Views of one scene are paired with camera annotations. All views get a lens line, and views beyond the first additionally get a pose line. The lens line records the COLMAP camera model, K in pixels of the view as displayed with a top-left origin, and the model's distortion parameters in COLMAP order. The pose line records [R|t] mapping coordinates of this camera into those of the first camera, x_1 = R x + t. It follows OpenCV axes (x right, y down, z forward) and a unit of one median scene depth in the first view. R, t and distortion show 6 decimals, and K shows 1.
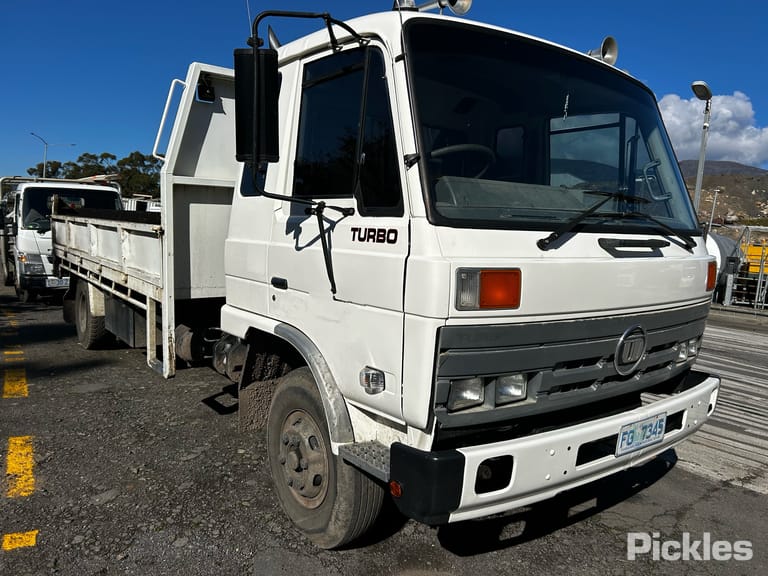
lens RADIAL K [[579.4, 0, 386.6], [0, 579.4, 277.6], [0, 0, 1]] dist [0.045087, -0.049326]
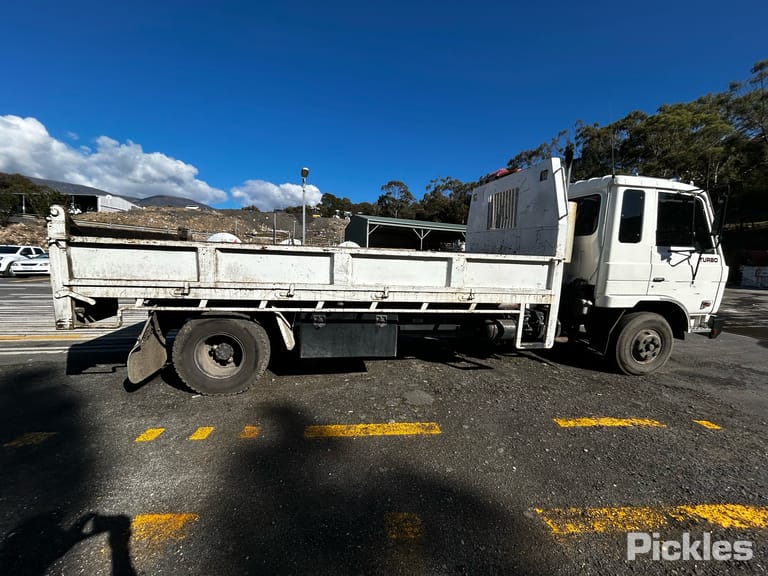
lens RADIAL K [[308.4, 0, 384.0], [0, 308.4, 288.0], [0, 0, 1]] dist [-0.001705, 0.000479]
pose [[0.477799, -0.135121, 0.868015, -1.680454], [0.061301, 0.990819, 0.120494, -0.166813], [-0.876328, -0.004362, 0.481696, 1.236769]]
